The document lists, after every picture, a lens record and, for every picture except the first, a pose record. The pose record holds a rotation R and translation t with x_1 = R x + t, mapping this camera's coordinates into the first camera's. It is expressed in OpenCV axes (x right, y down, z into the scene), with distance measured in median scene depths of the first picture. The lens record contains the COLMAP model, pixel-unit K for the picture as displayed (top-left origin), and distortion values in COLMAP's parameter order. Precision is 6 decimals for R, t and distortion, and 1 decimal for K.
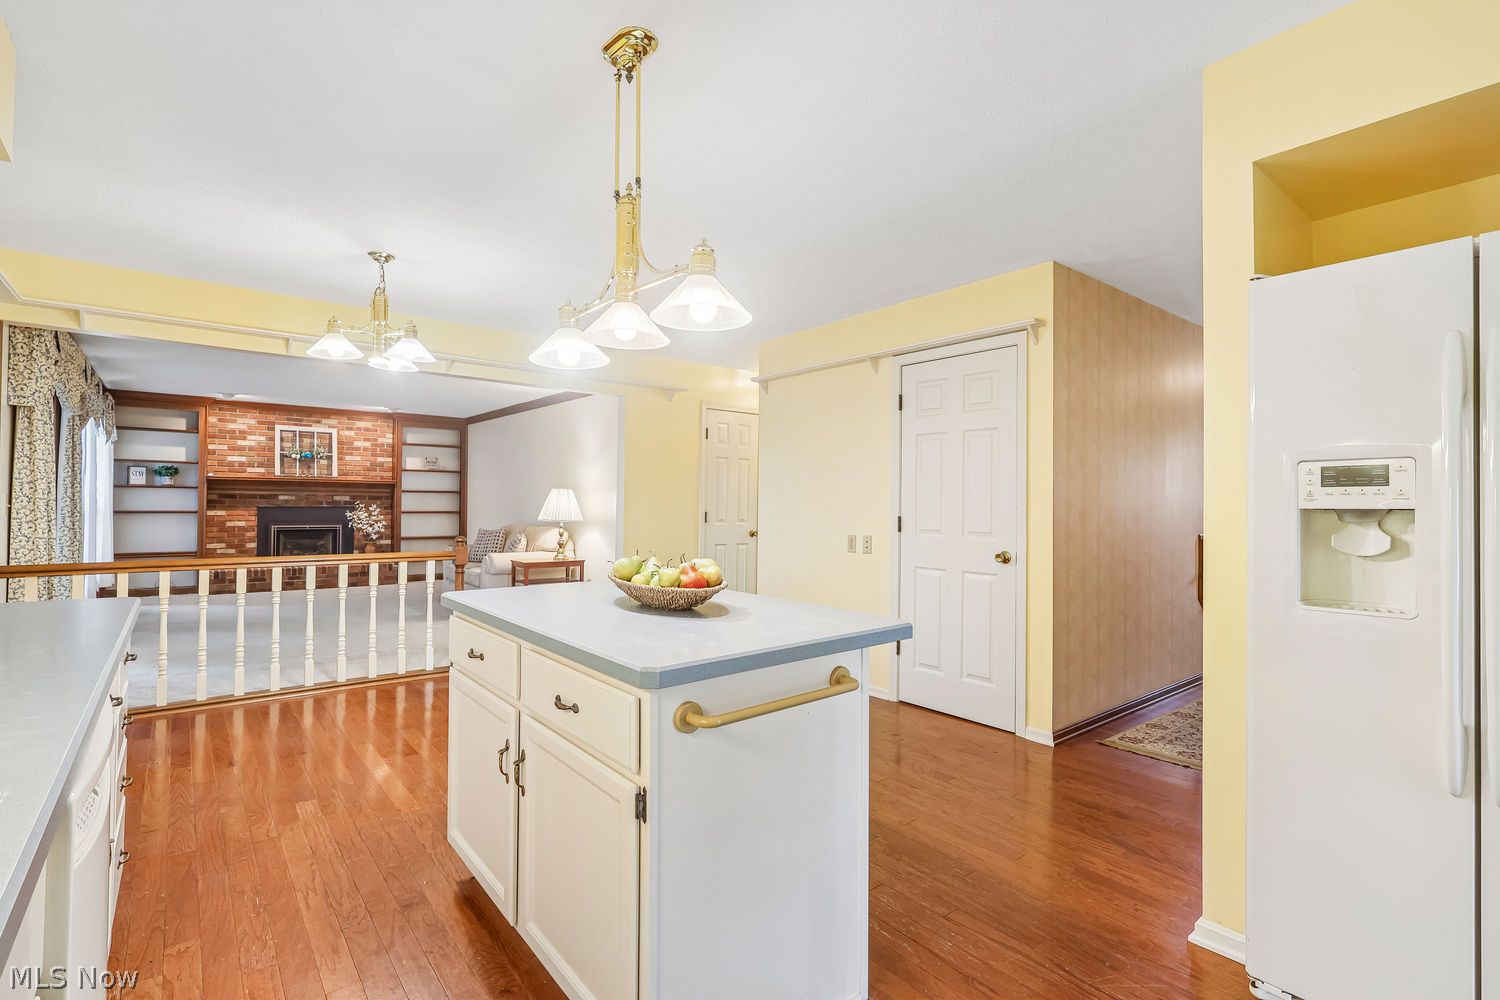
lens RADIAL K [[701.2, 0, 748.4], [0, 701.2, 493.6], [0, 0, 1]] dist [0.005735, 0.000056]
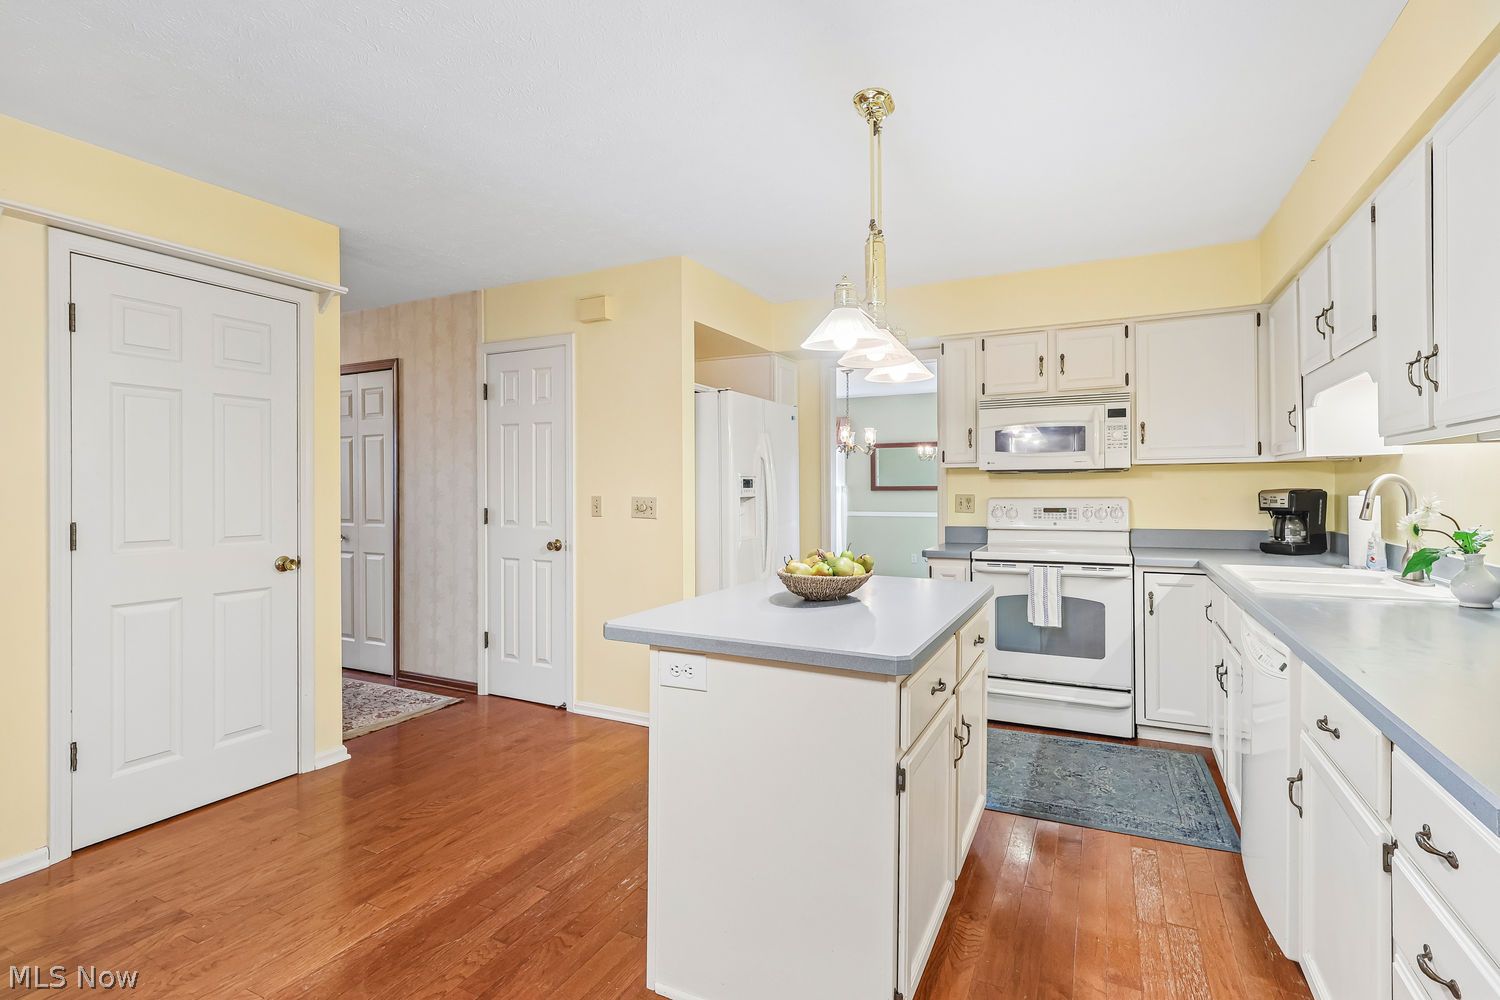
lens RADIAL K [[701.2, 0, 753.6], [0, 701.2, 484.8], [0, 0, 1]] dist [0.005735, 0.000056]
pose [[-0.410288, -0.007498, 0.911925, -0.177575], [-0.025359, 0.999673, -0.003190, -0.003396], [-0.911603, -0.024434, -0.410344, 0.254203]]
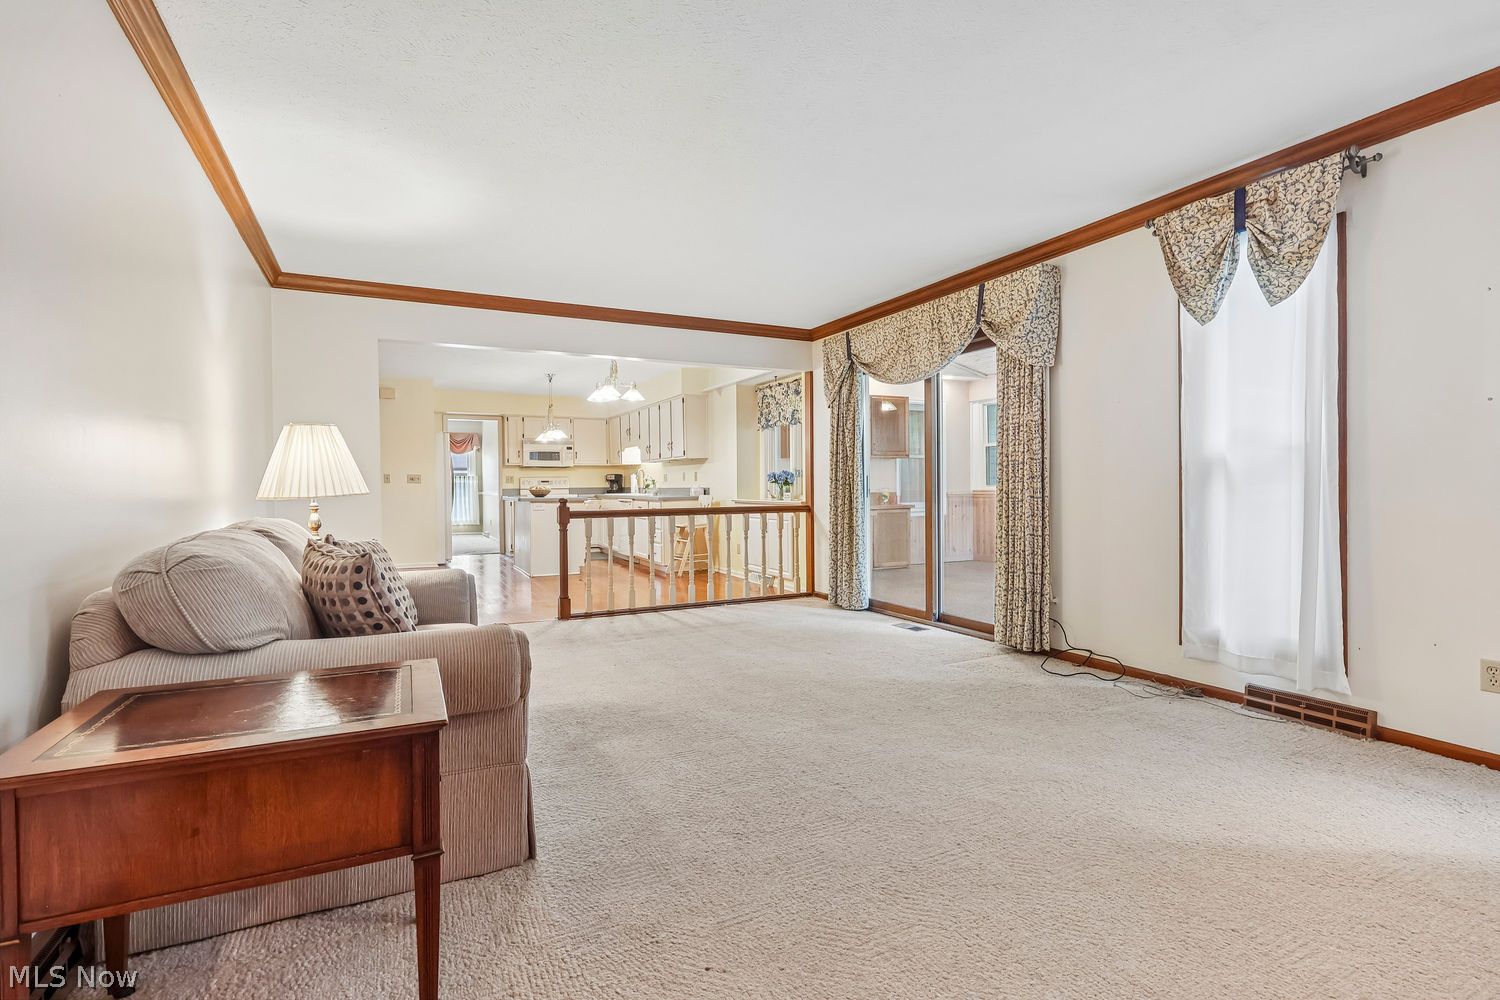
lens RADIAL K [[701.2, 0, 747.7], [0, 701.2, 494.8], [0, 0, 1]] dist [0.005735, 0.000056]
pose [[-0.980221, -0.012725, 0.197496, -0.423443], [-0.014616, 0.999860, -0.008119, 0.032620], [-0.197365, -0.010845, -0.980270, 0.987087]]
